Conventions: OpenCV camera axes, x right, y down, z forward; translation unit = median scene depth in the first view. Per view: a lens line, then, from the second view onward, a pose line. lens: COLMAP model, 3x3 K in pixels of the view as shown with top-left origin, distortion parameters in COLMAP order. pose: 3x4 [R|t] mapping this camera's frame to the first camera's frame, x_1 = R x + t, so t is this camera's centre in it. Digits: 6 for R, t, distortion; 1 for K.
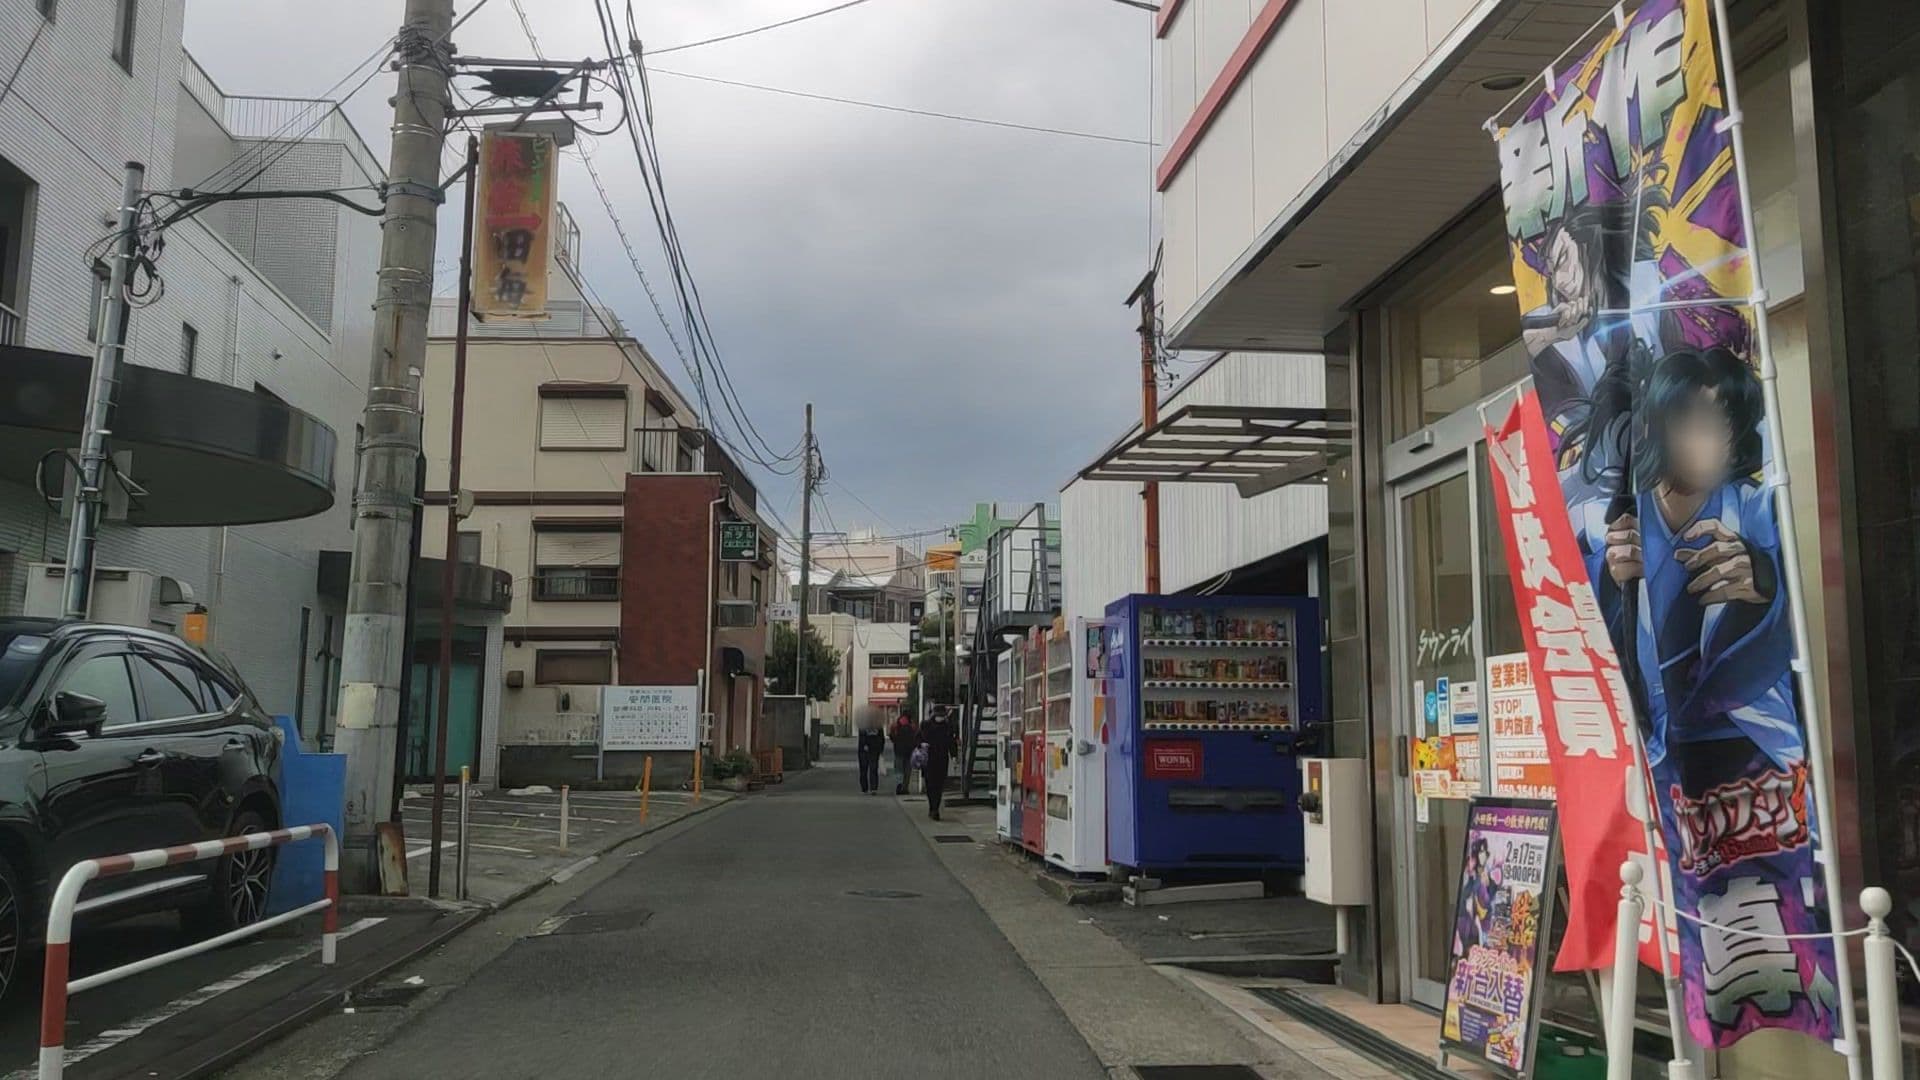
lens RADIAL K [[1495.4, 0, 960.0], [0, 1495.4, 540.0], [0, 0, 1]] dist [0.081355, -0.000660]
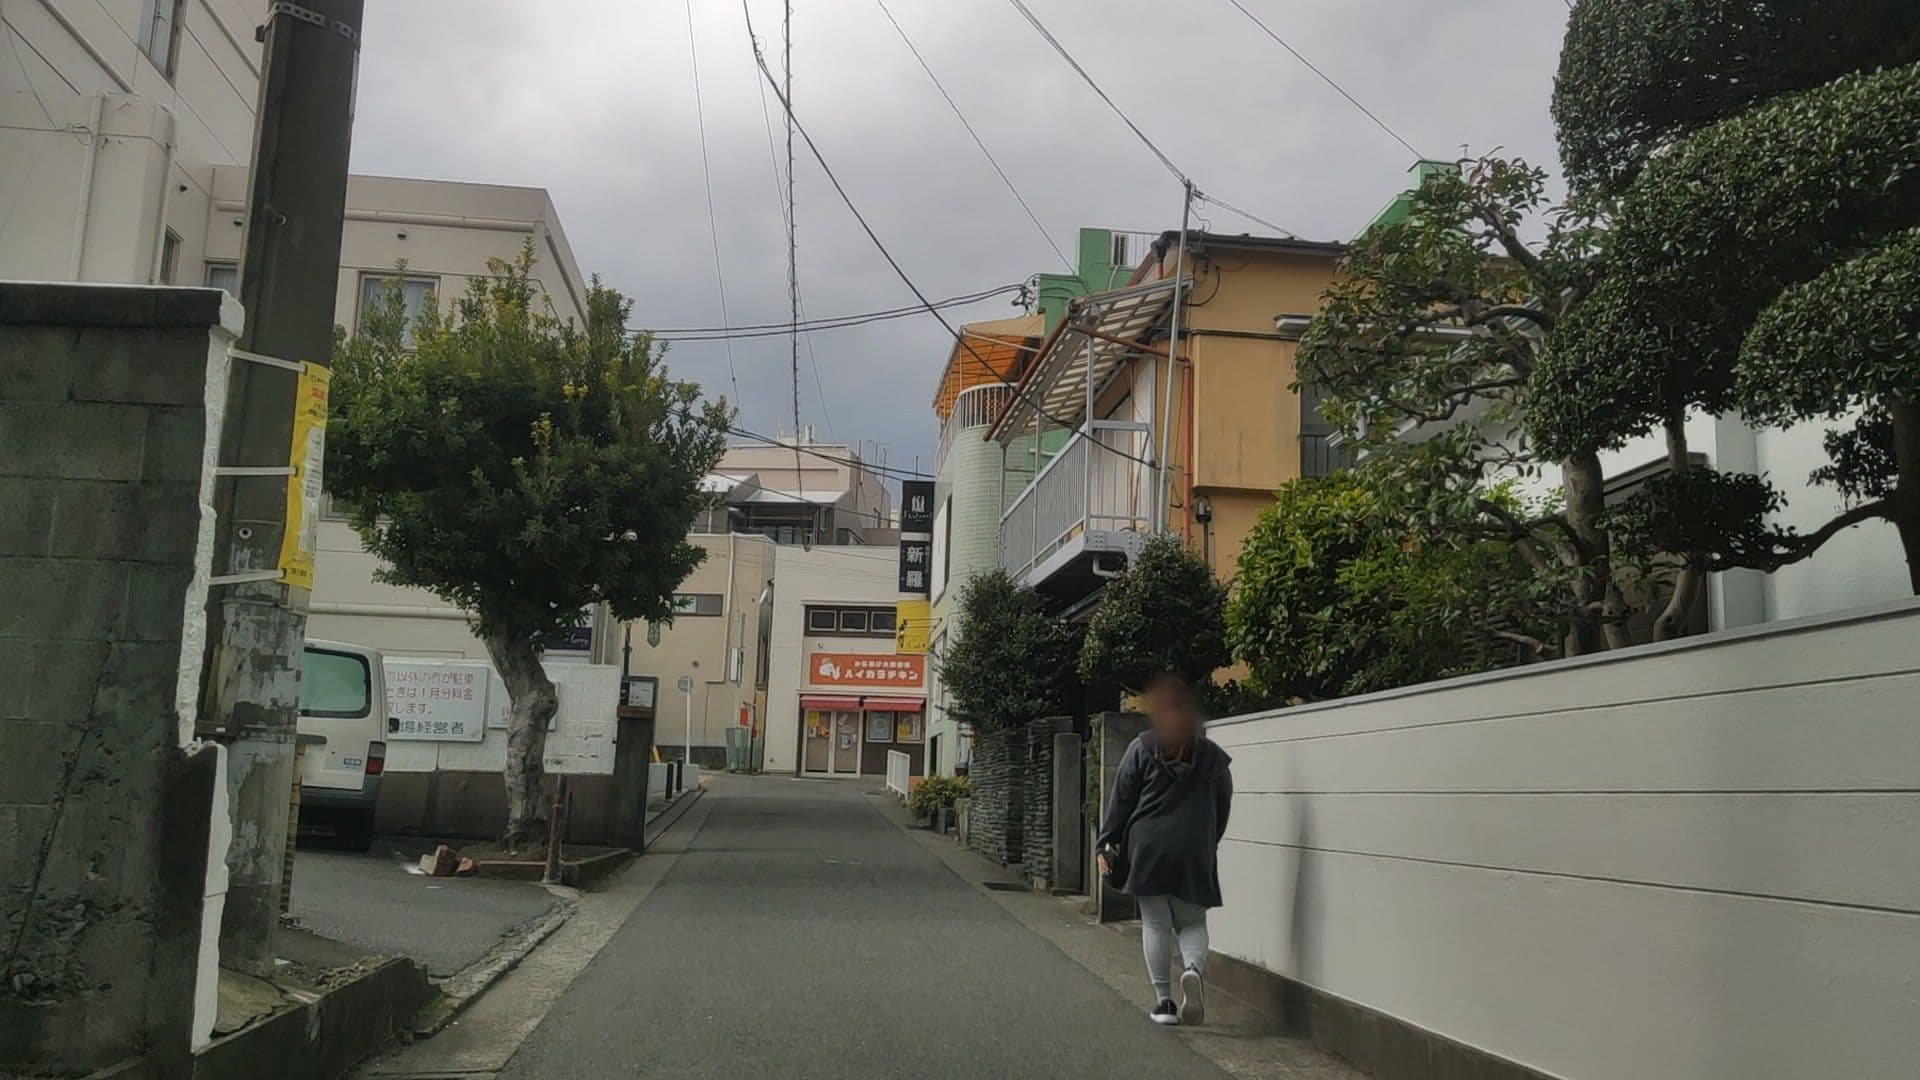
lens RADIAL K [[1495.4, 0, 960.0], [0, 1495.4, 540.0], [0, 0, 1]] dist [0.081355, -0.000660]
pose [[0.997902, 0.038152, 0.052314, -0.036252], [-0.036927, 0.999025, -0.024201, 0.064592], [-0.053187, 0.022218, 0.998337, 0.502708]]
